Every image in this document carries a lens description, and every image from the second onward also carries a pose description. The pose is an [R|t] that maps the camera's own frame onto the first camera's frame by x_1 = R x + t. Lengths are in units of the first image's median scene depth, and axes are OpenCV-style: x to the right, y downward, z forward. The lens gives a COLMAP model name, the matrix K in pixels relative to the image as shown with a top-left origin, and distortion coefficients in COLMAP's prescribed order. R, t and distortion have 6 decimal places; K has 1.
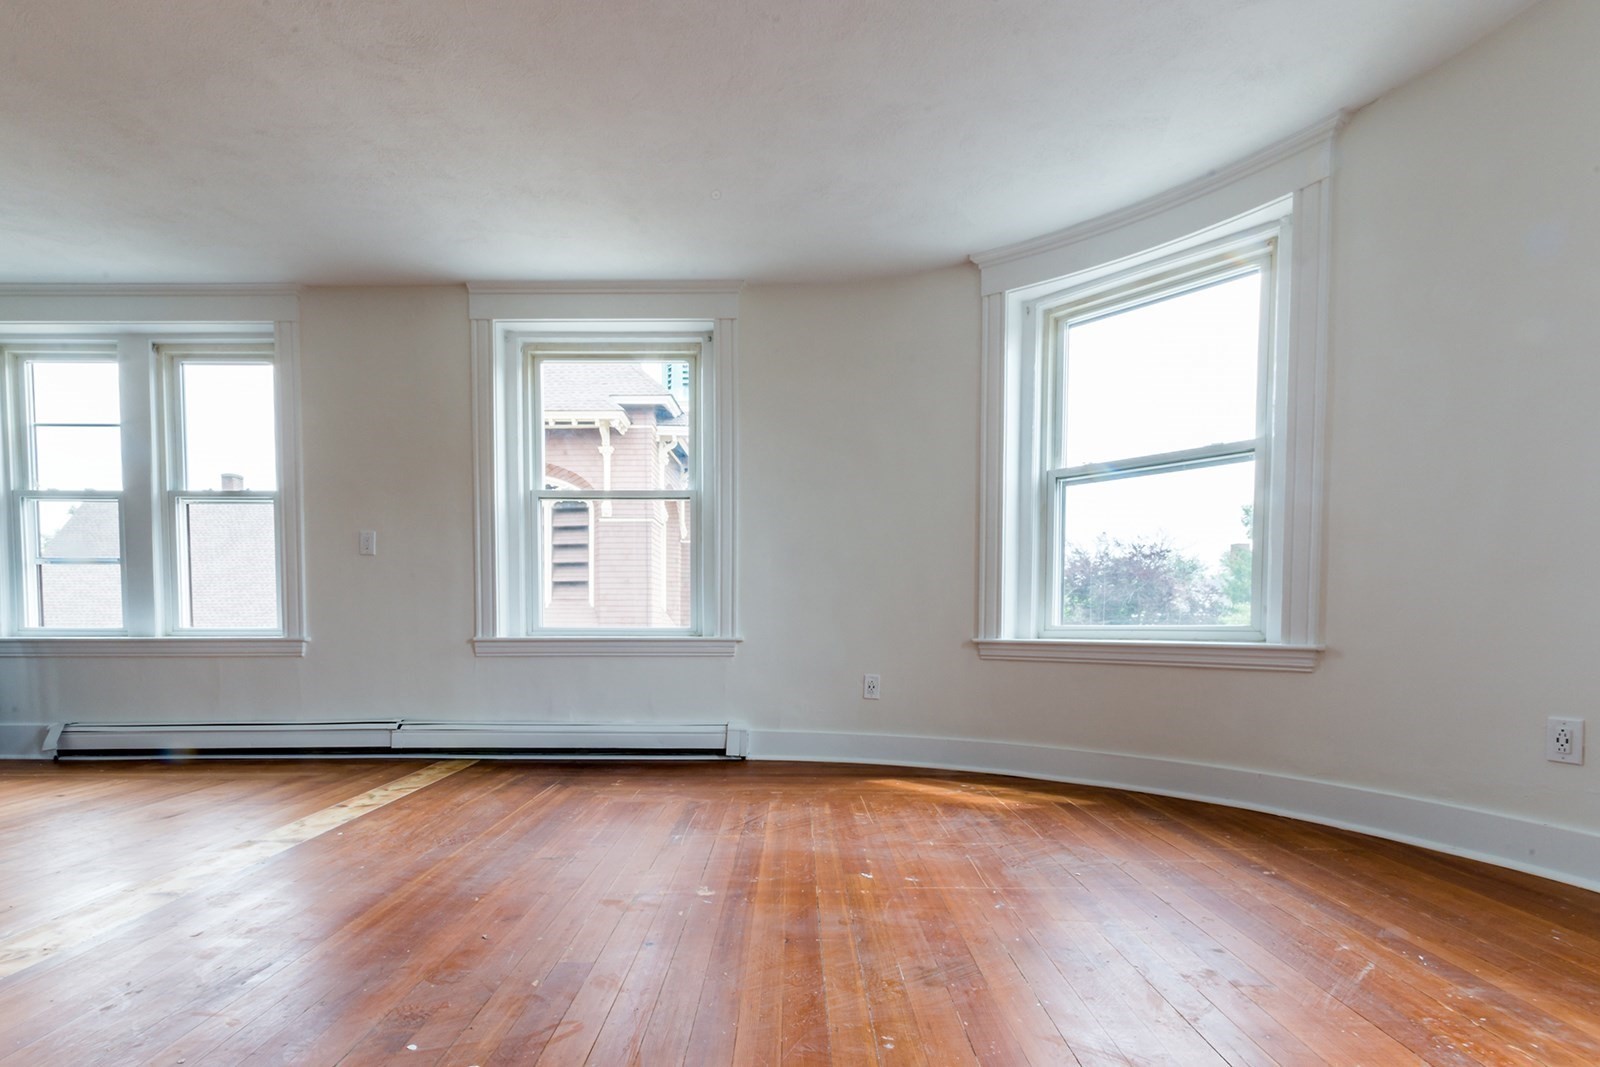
lens RADIAL K [[744.8, 0, 777.3], [0, 744.8, 660.7], [0, 0, 1]] dist [0.003926, 0.000390]
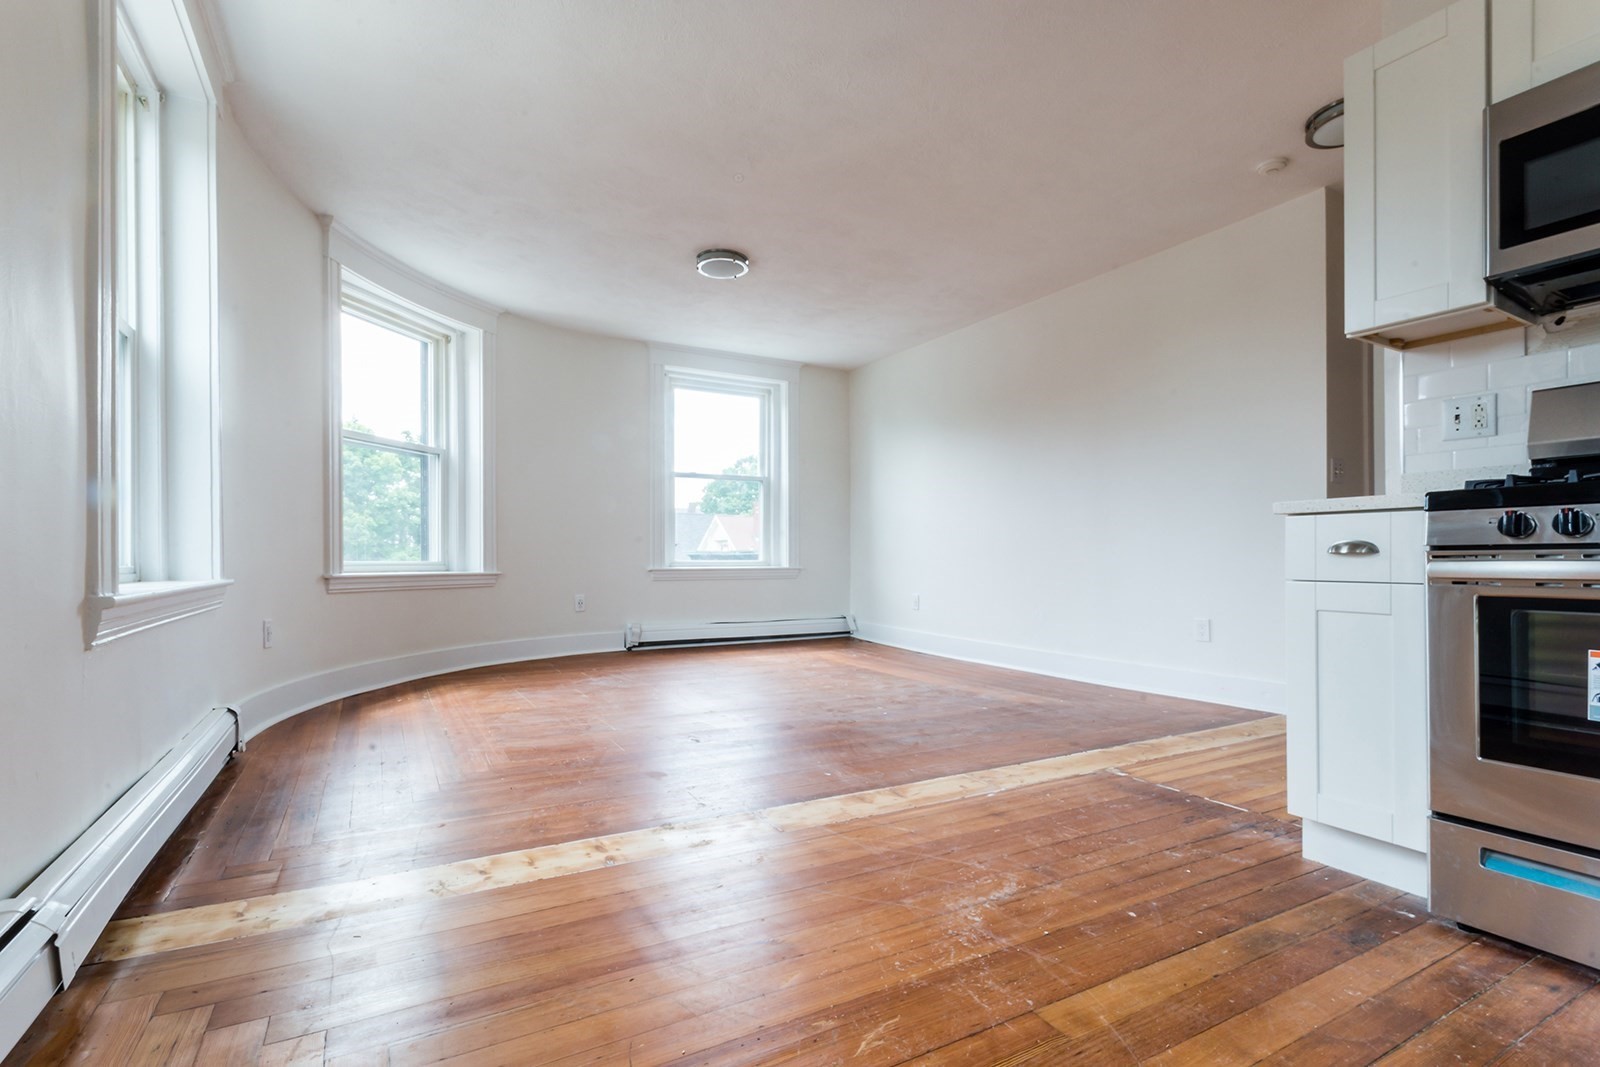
lens RADIAL K [[742.4, 0, 783.0], [0, 742.4, 558.0], [0, 0, 1]] dist [0.000439, -0.000649]
pose [[-0.483619, 0.001184, 0.875278, -0.903606], [0.039336, 0.999018, 0.020383, -0.045340], [-0.874394, 0.044288, -0.483190, 0.880306]]
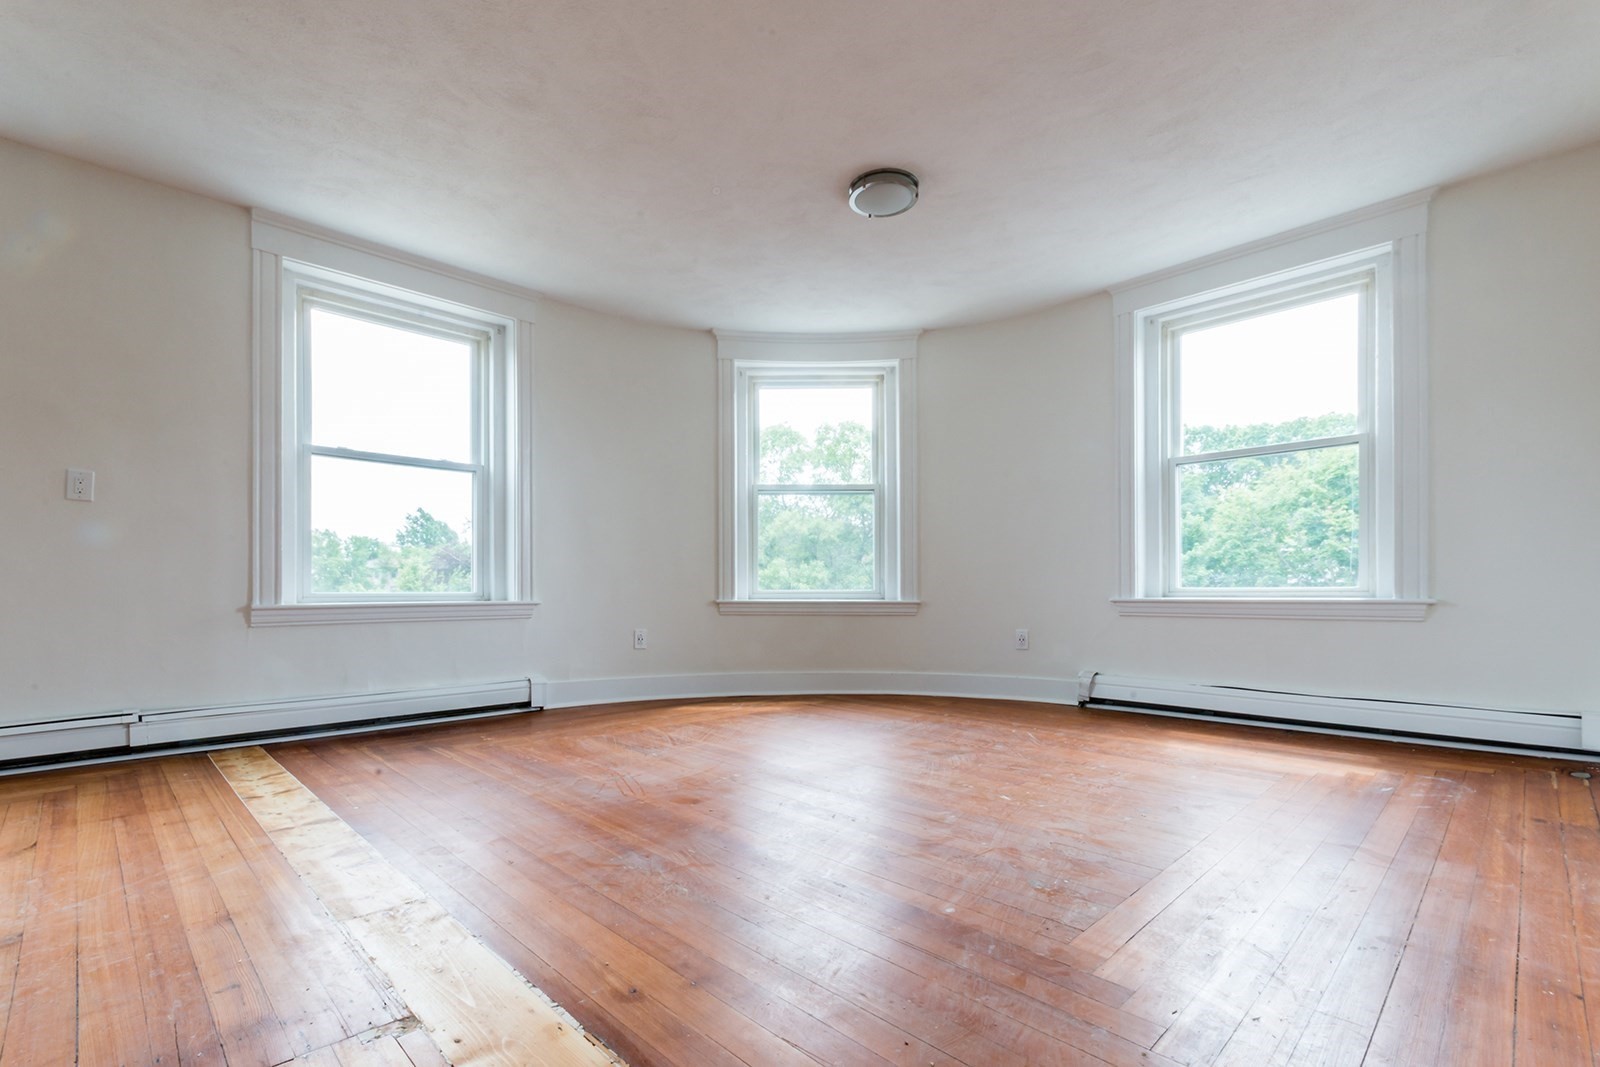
lens RADIAL K [[730.0, 0, 774.6], [0, 730.0, 594.8], [0, 0, 1]] dist [0.011312, 0.000307]
pose [[0.714241, -0.006897, 0.699865, -0.571588], [0.033432, 0.999146, -0.024273, -0.002058], [-0.699100, 0.040735, 0.713862, -0.045297]]
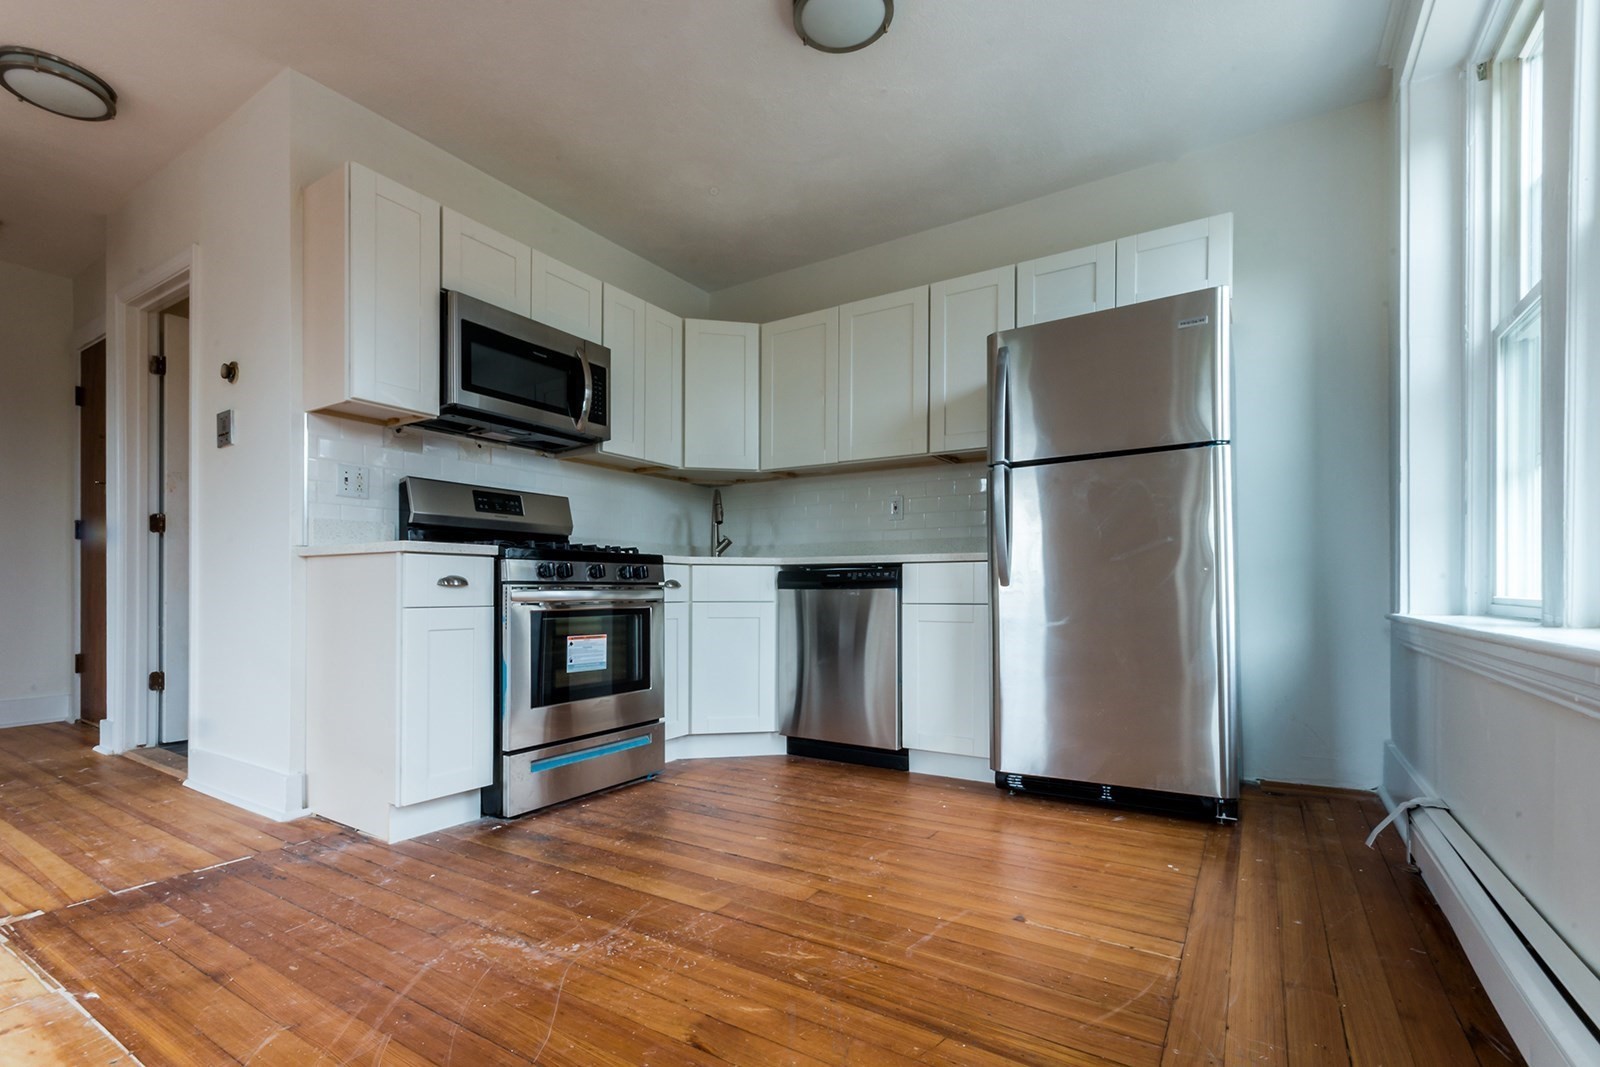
lens RADIAL K [[724.7, 0, 792.7], [0, 724.7, 587.9], [0, 0, 1]] dist [0.003311, 0.000060]
pose [[-0.530027, -0.002013, -0.847978, -0.355425], [-0.037937, 0.999052, 0.021341, -0.046109], [0.847132, 0.043481, -0.529601, 0.903261]]
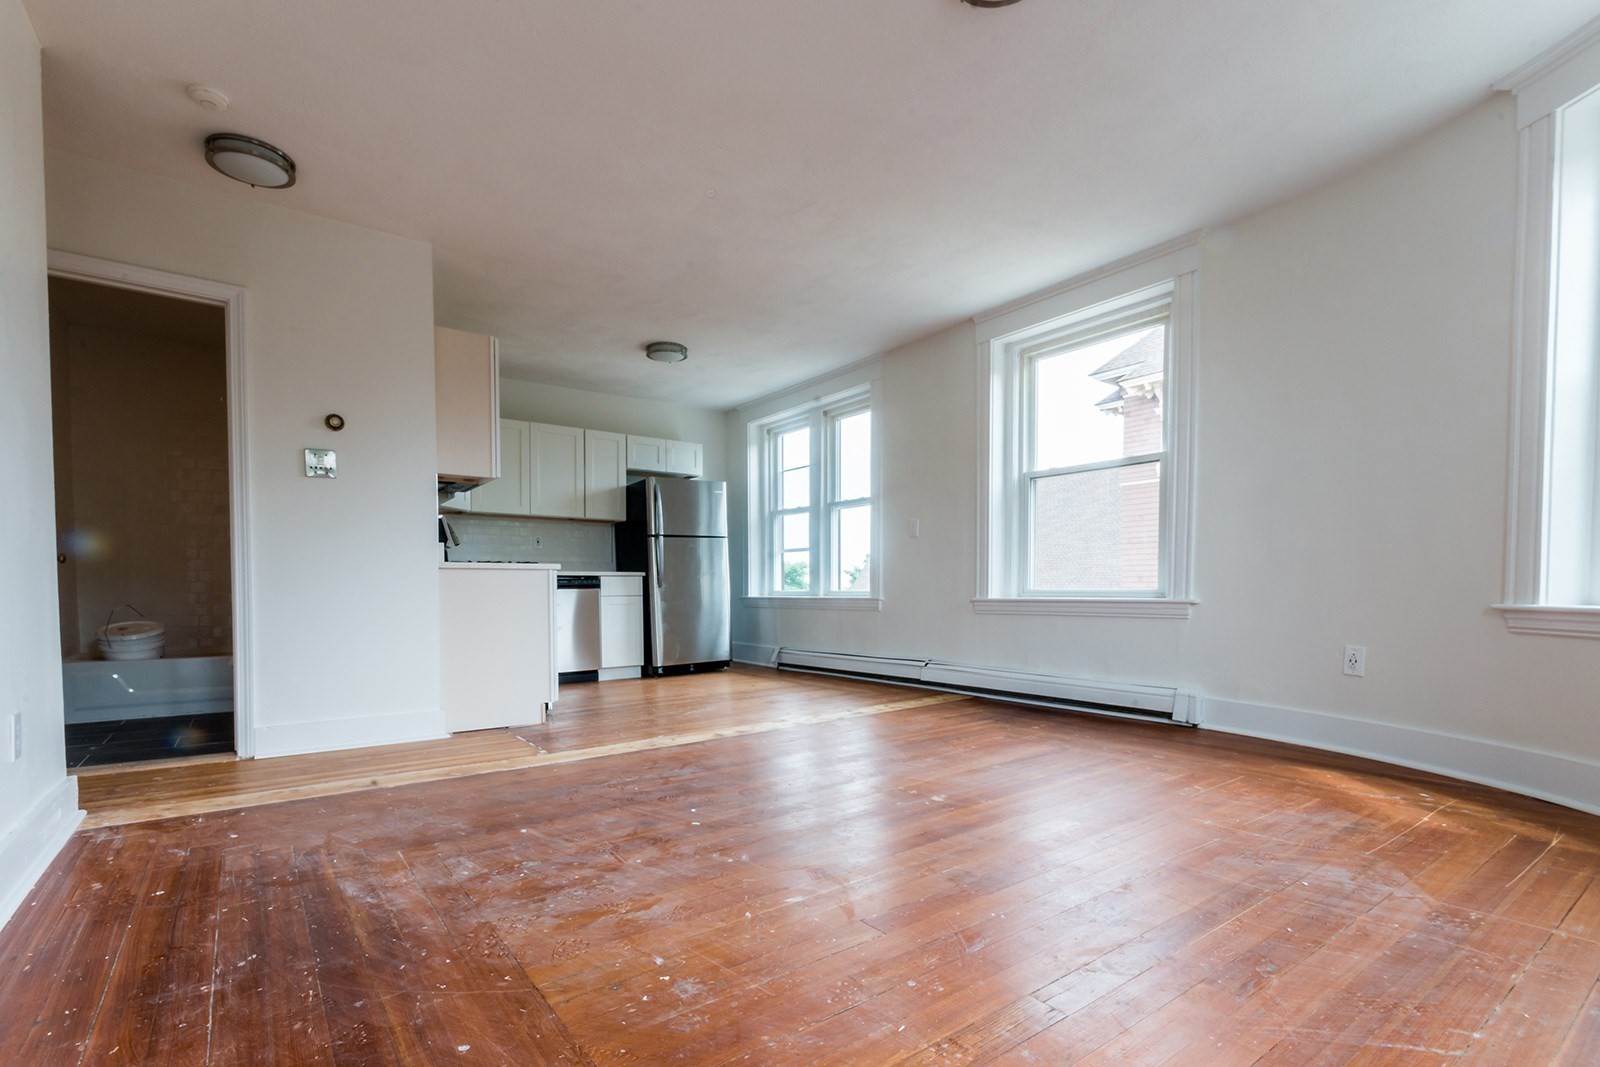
lens RADIAL K [[736.3, 0, 797.6], [0, 736.3, 619.6], [0, 0, 1]] dist [0.005657, 0.000602]
pose [[0.607713, 0.029166, -0.793621, 0.396430], [-0.028544, 0.999482, 0.014874, -0.005031], [0.793643, 0.013614, 0.608231, 0.014276]]
